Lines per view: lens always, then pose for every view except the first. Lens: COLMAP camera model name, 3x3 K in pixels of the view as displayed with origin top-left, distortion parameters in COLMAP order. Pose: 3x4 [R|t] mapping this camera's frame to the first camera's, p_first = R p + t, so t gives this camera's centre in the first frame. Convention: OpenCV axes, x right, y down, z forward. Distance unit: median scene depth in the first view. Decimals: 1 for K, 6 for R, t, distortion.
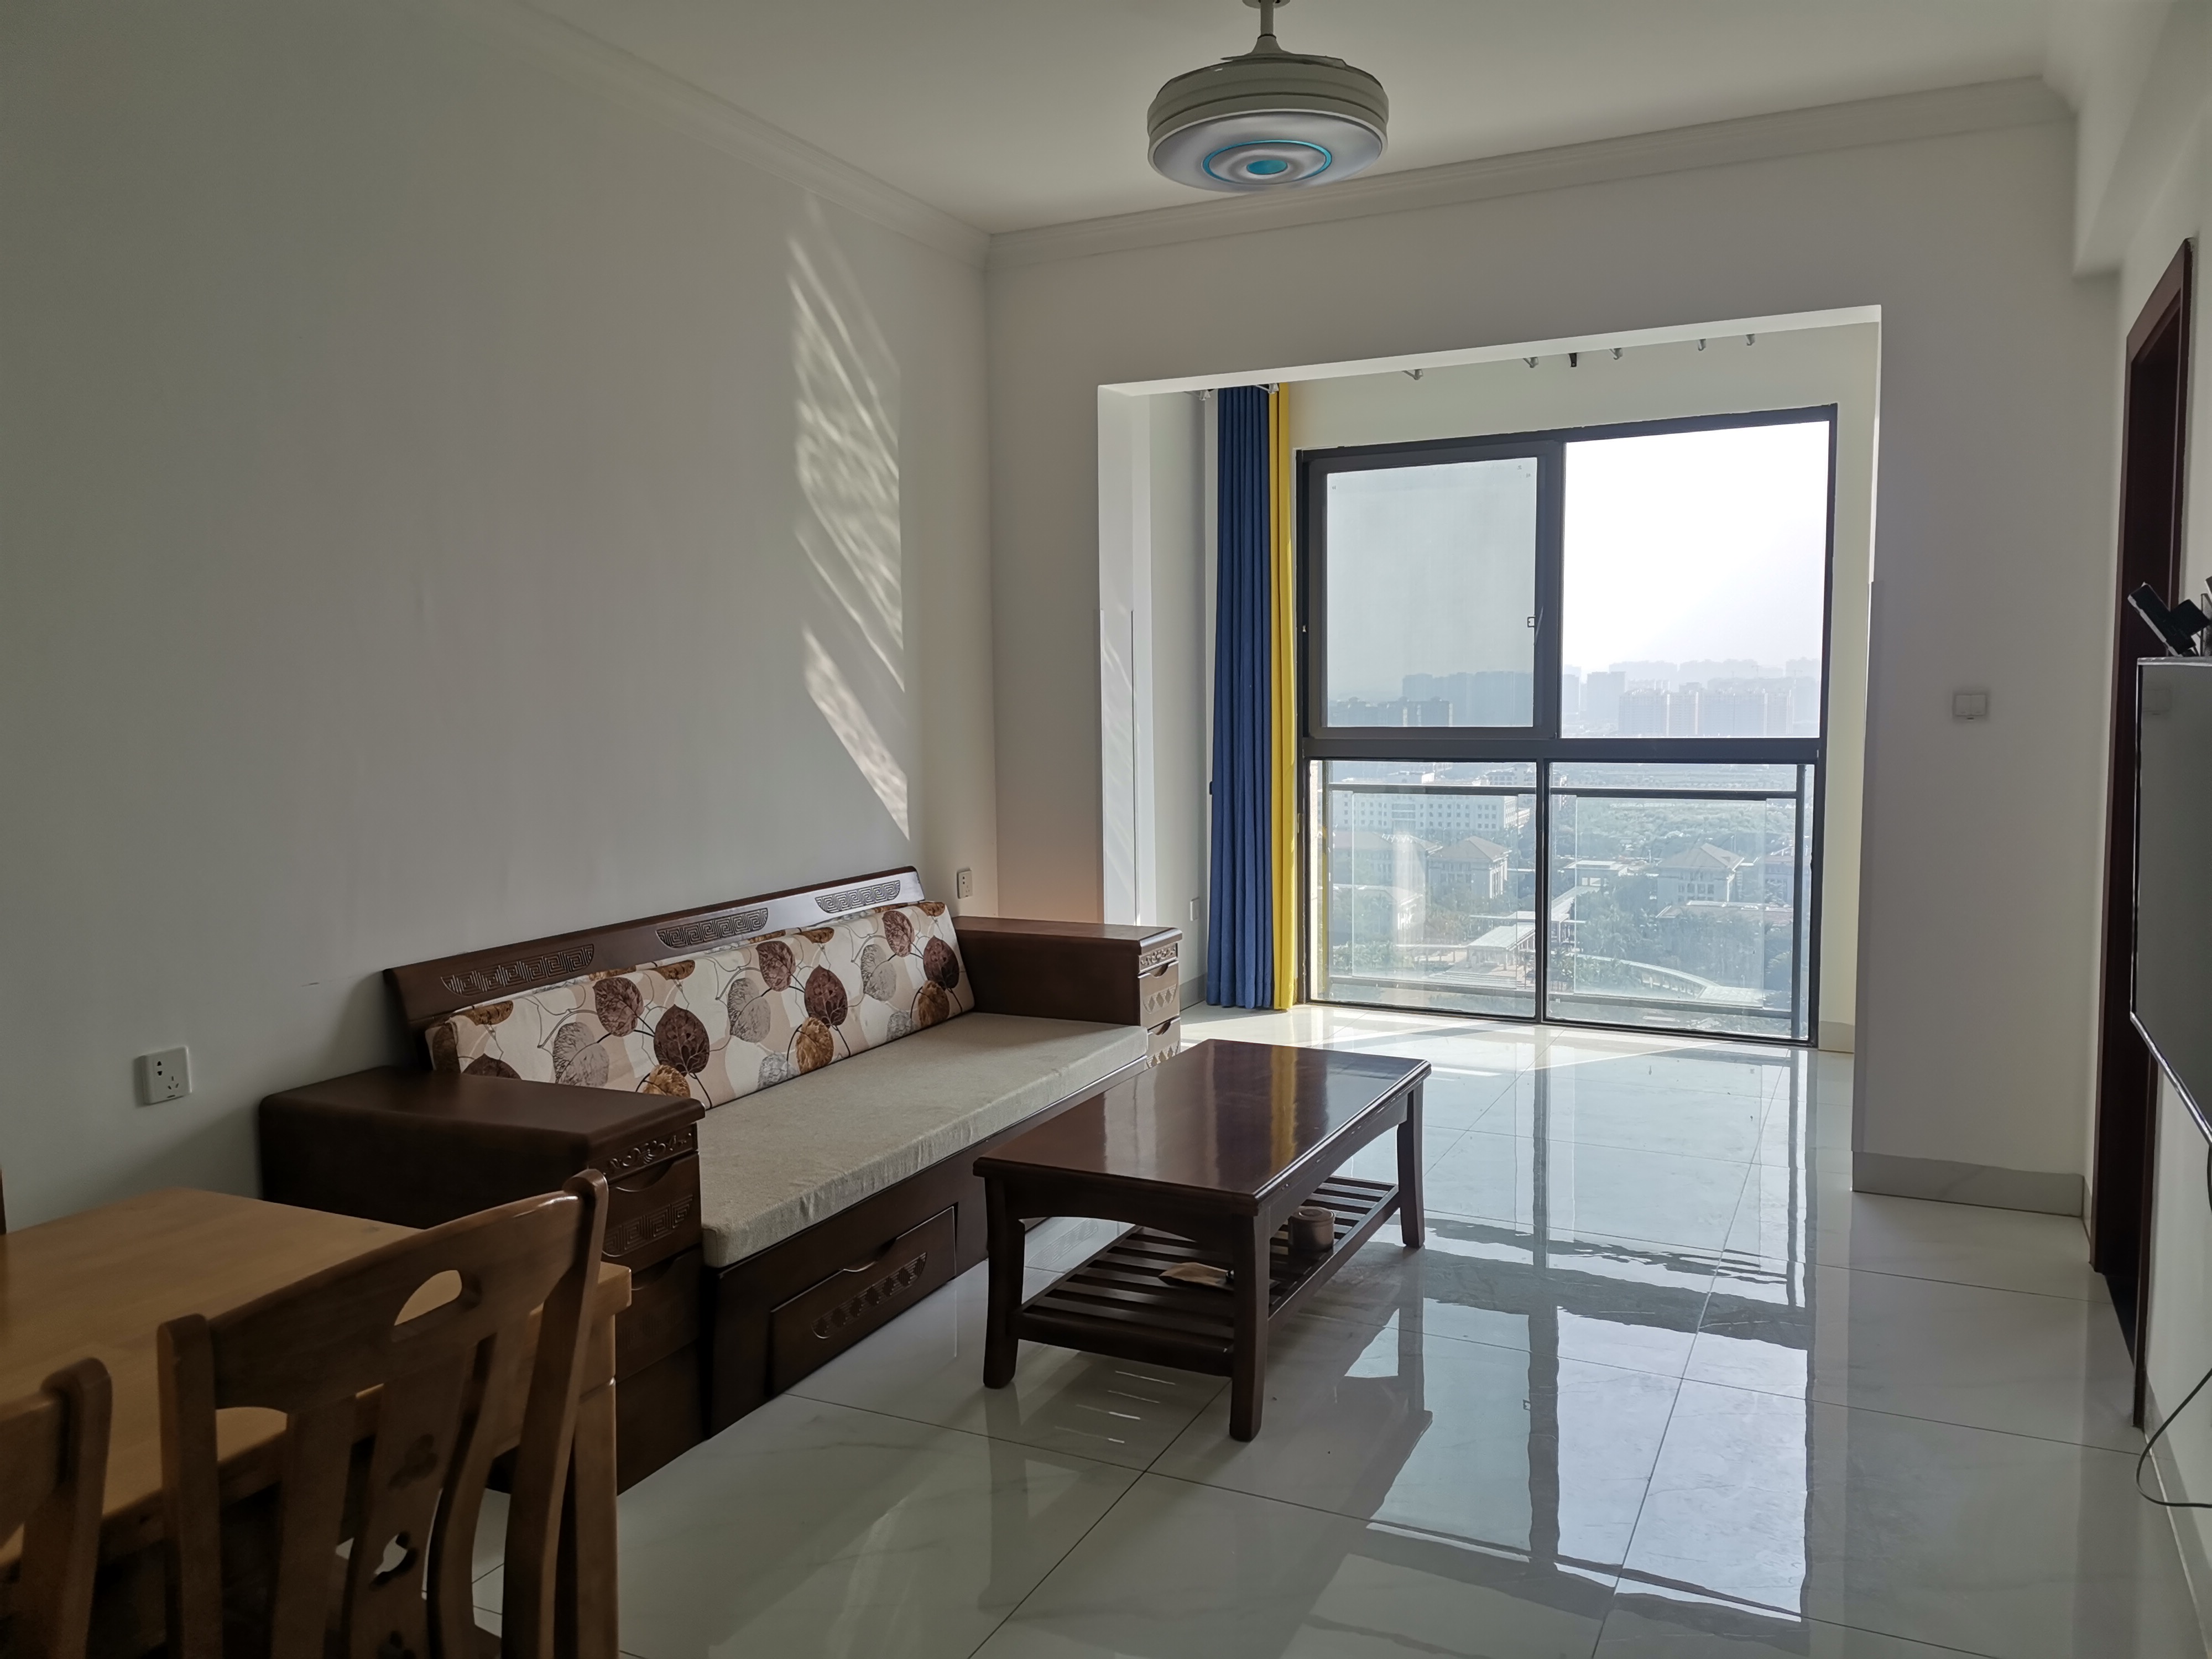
lens RADIAL K [[1654.9, 0, 1106.0], [0, 1654.9, 829.5], [0, 0, 1]] dist [0.115961, 0.001391]
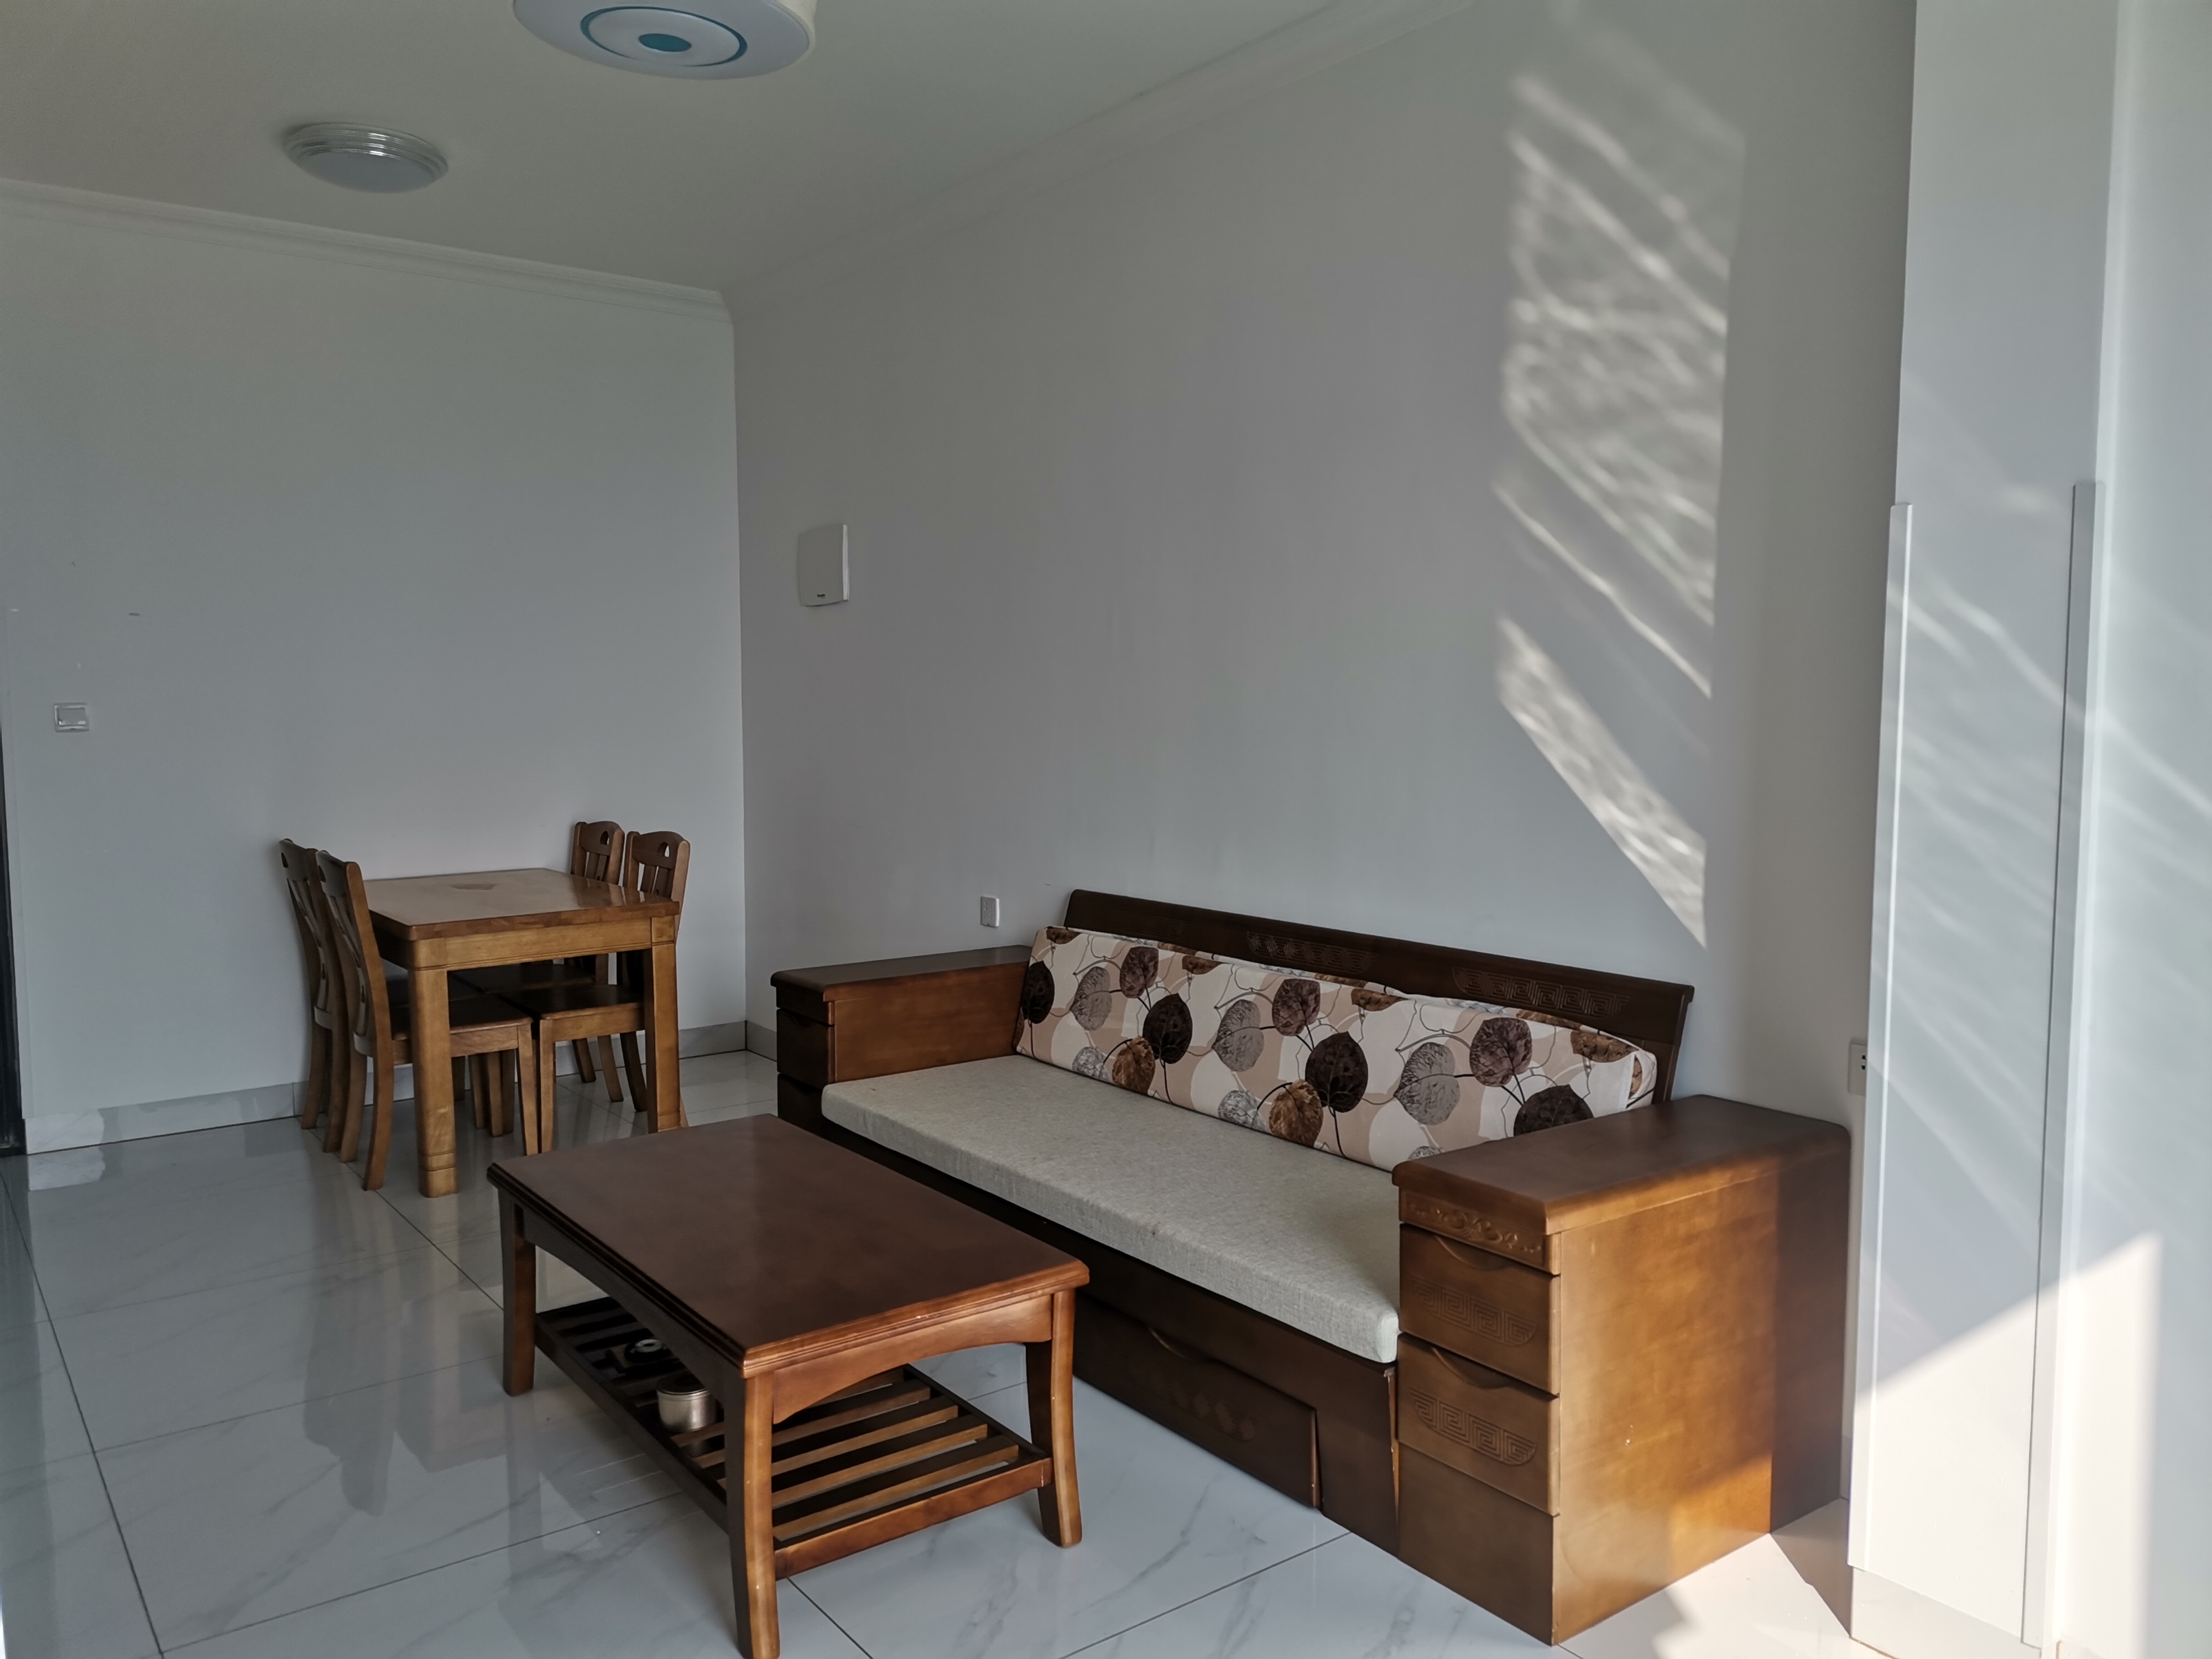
lens RADIAL K [[1654.9, 0, 1106.0], [0, 1654.9, 829.5], [0, 0, 1]] dist [0.115961, 0.001391]
pose [[-0.460068, 0.089754, -0.883336, 0.546845], [-0.071310, 0.987928, 0.137522, -0.111294], [0.885015, 0.126260, -0.448114, 1.152158]]
